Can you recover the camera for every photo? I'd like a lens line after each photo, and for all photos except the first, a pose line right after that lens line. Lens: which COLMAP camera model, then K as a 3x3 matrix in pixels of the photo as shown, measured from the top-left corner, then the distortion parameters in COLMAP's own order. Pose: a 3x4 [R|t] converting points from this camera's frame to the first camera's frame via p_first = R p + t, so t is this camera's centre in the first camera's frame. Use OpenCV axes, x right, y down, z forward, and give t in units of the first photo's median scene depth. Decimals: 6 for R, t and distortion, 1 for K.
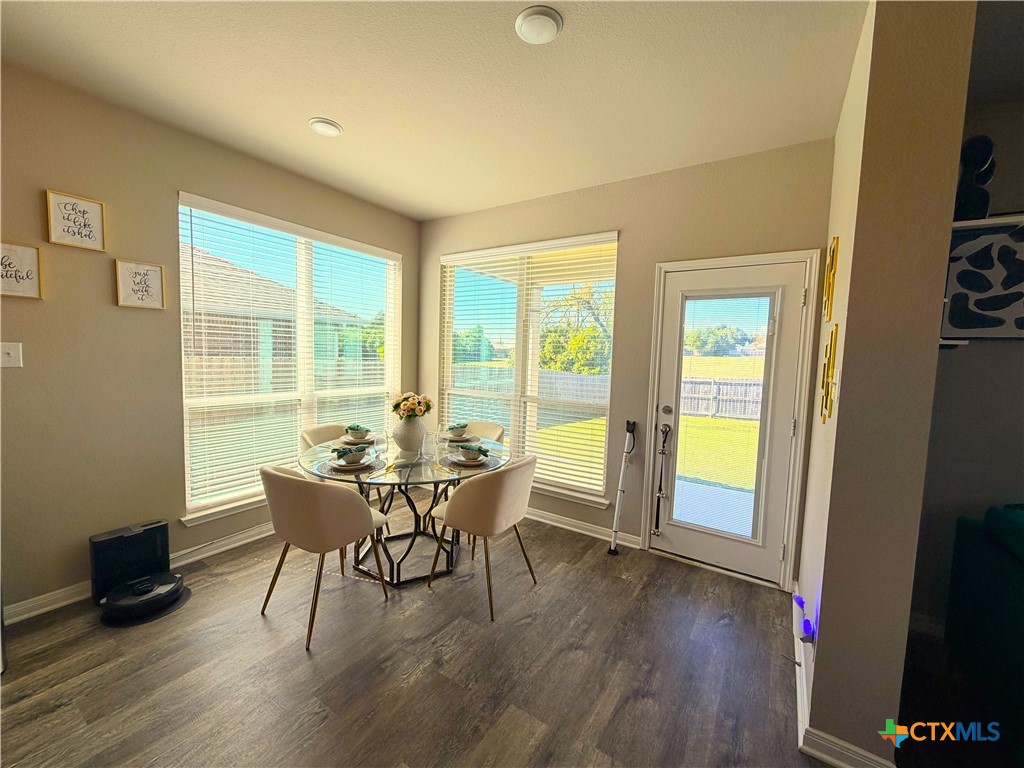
lens RADIAL K [[408.6, 0, 508.2], [0, 408.6, 384.9], [0, 0, 1]] dist [-0.000335, 0.000217]
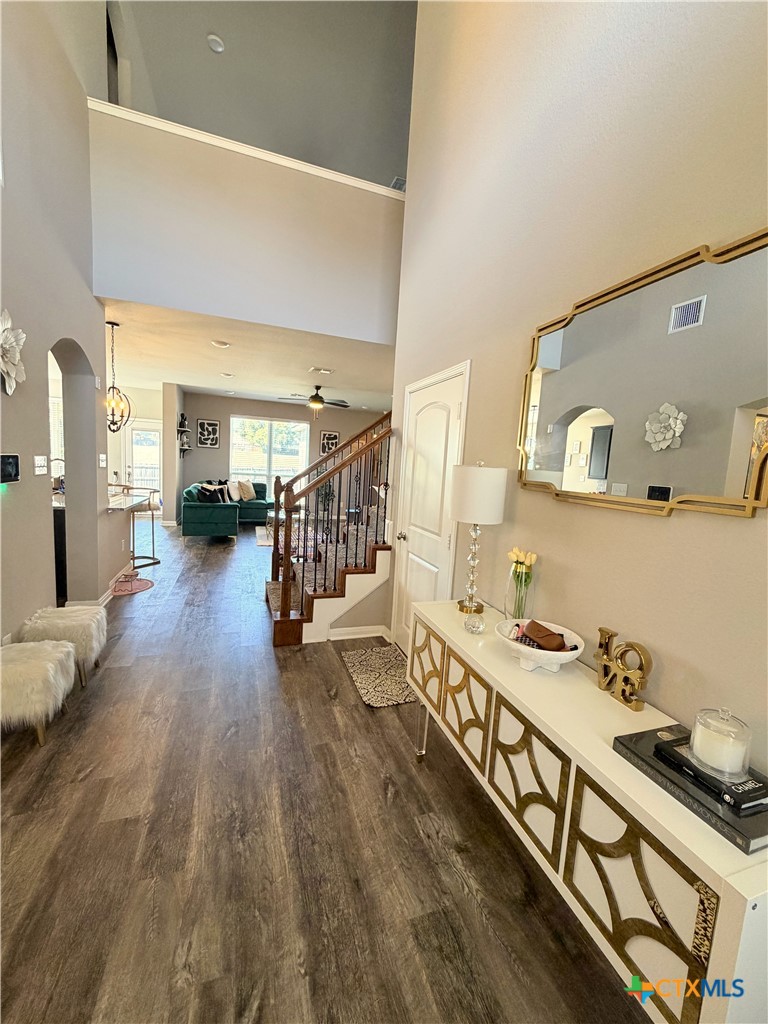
lens RADIAL K [[408.6, 0, 387.5], [0, 408.6, 507.9], [0, 0, 1]] dist [-0.000335, 0.000217]
pose [[0.603752, -0.081437, 0.793001, -1.277598], [0.021186, 0.996056, 0.086160, 0.213079], [-0.796890, -0.035219, 0.603096, -3.431591]]
